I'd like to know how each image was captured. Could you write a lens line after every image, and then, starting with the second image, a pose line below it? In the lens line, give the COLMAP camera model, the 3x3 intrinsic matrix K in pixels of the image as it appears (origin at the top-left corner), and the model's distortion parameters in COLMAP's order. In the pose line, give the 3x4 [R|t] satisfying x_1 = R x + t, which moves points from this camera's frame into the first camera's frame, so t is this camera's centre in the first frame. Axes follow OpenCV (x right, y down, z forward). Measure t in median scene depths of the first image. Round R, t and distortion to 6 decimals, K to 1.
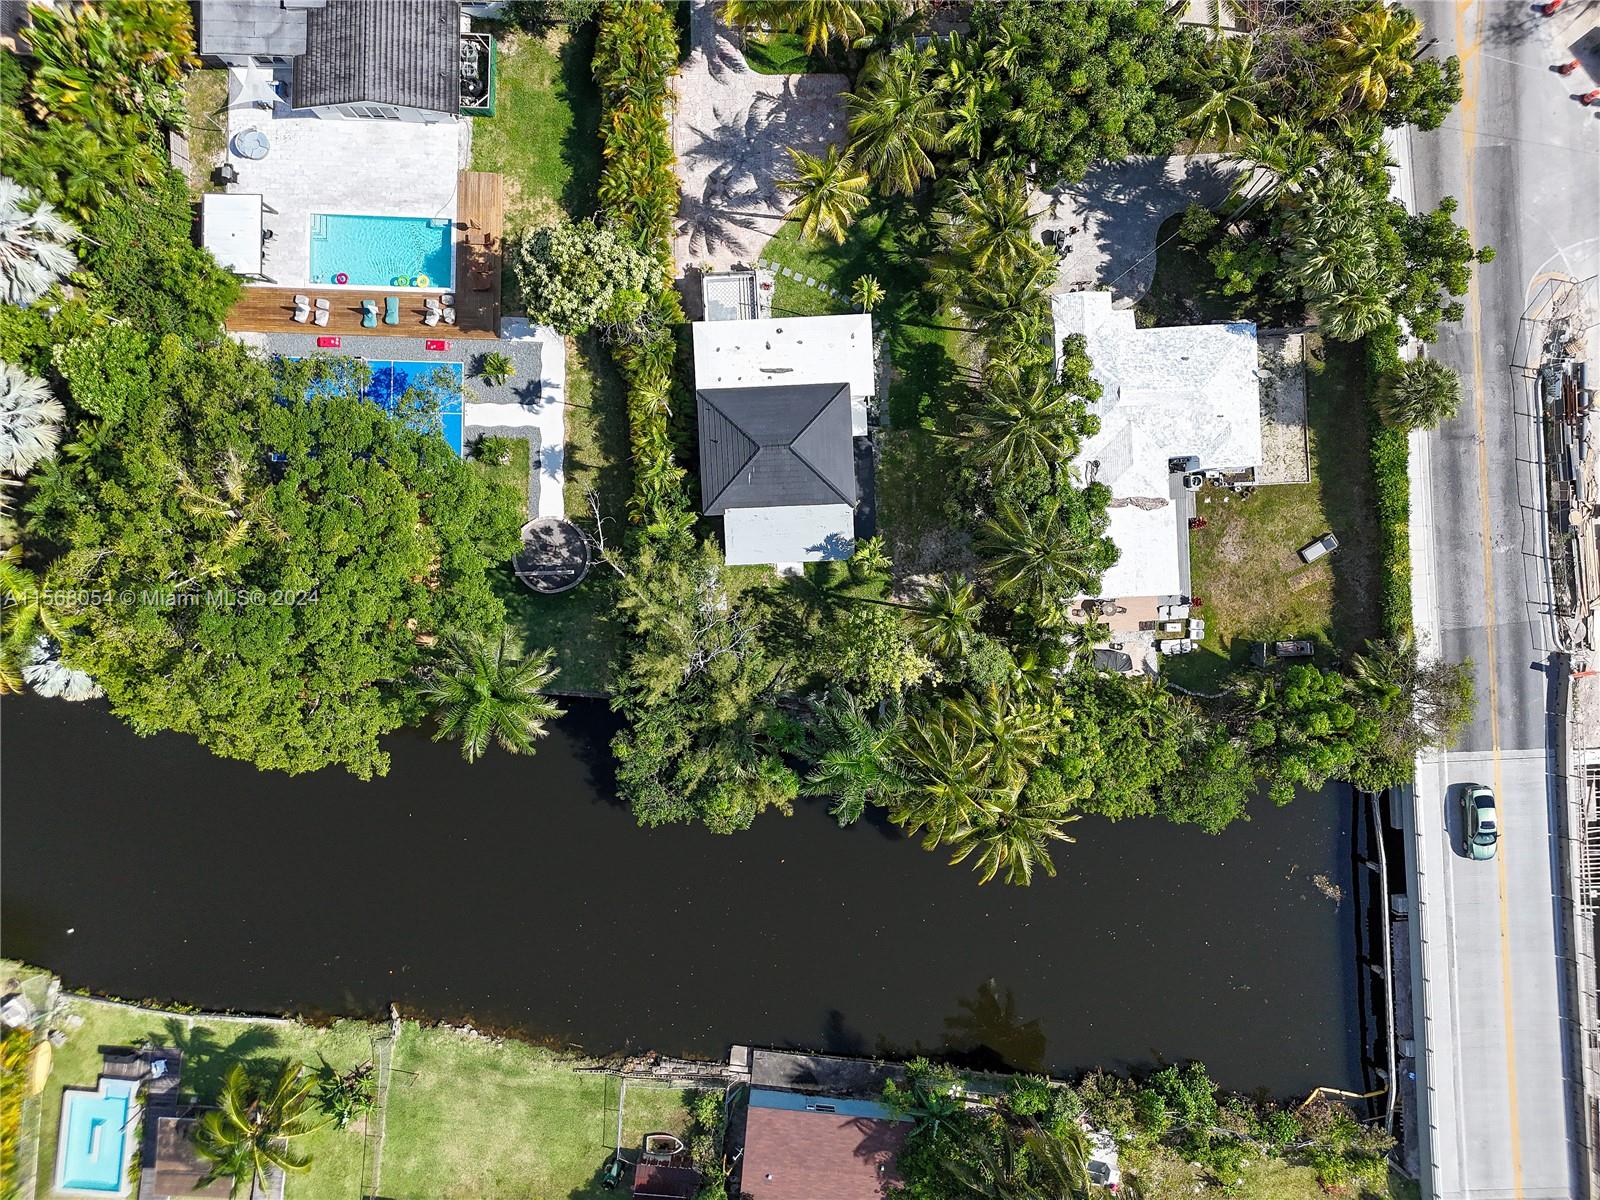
lens RADIAL K [[1131.3, 0, 800.5], [0, 1131.3, 597.7], [0, 0, 1]] dist [0.009507, 0.001429]
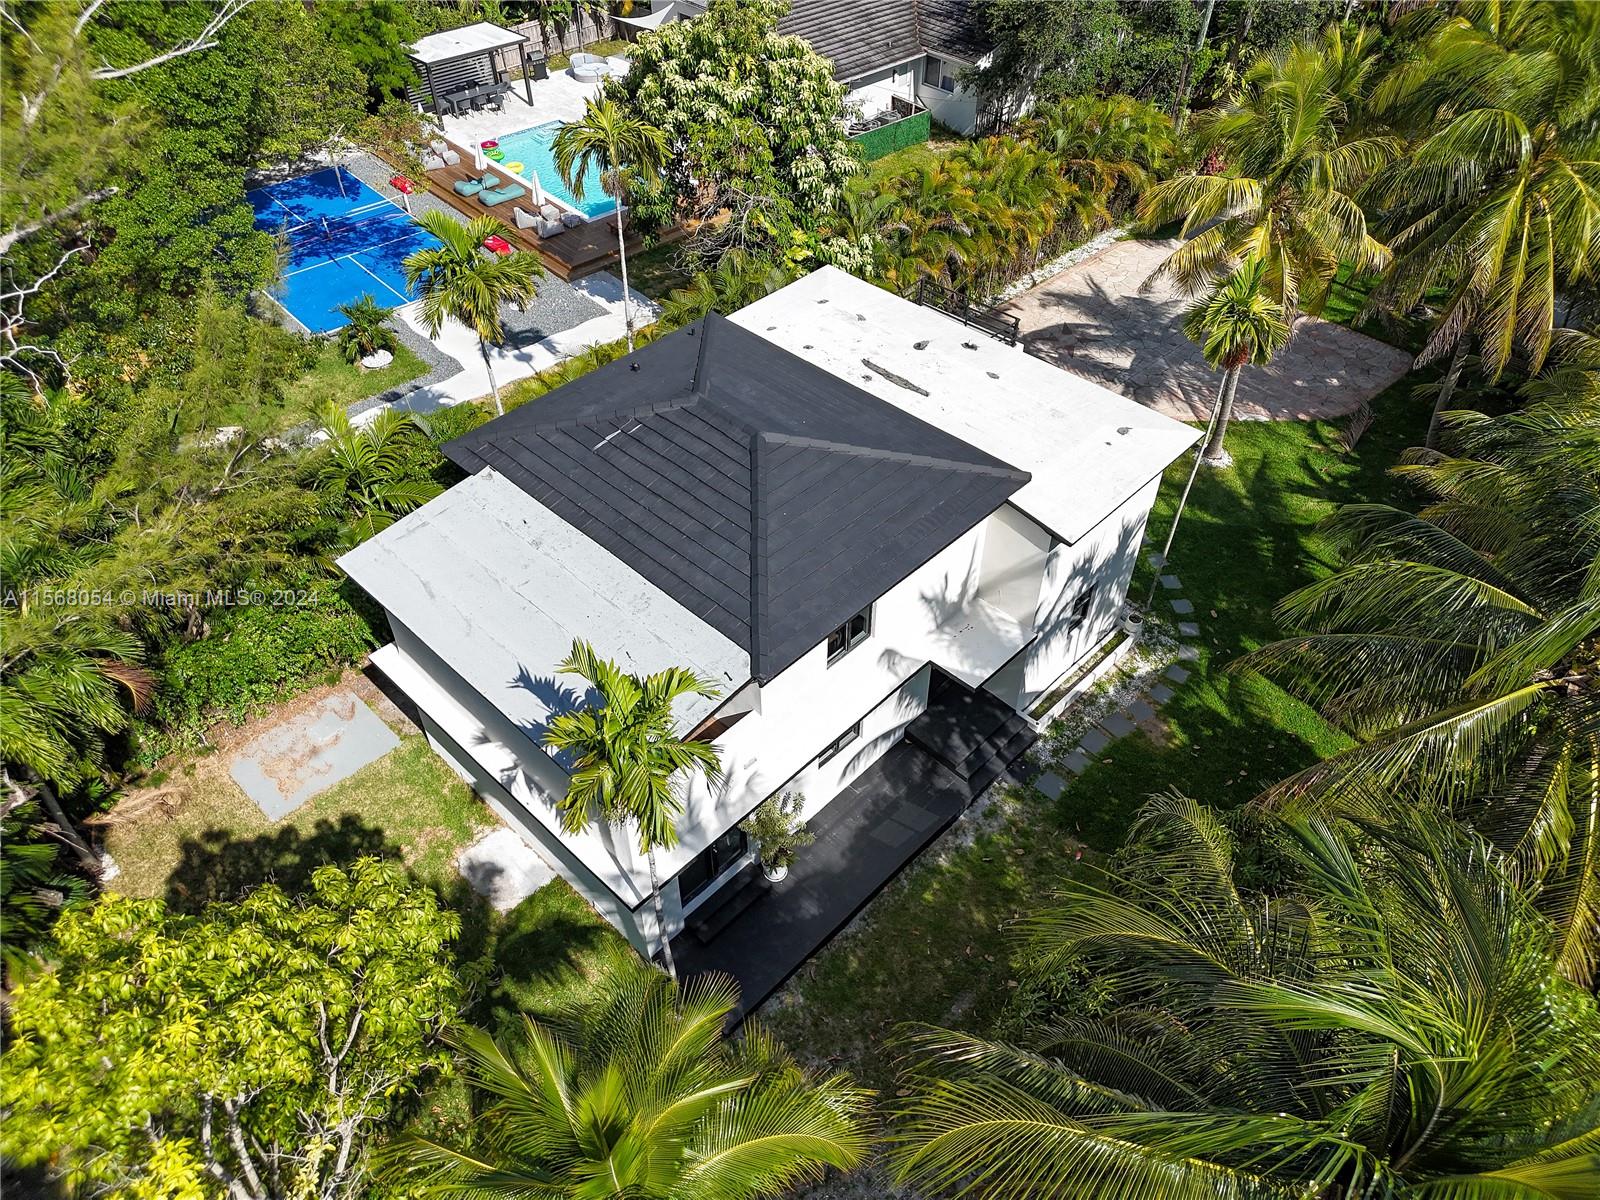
lens RADIAL K [[1131.3, 0, 796.7], [0, 1131.3, 601.5], [0, 0, 1]] dist [0.009507, 0.001429]
pose [[0.689607, 0.497026, -0.526695, 0.171591], [-0.724171, 0.468974, -0.505608, 0.038004], [-0.004294, 0.730088, 0.683340, 0.741069]]
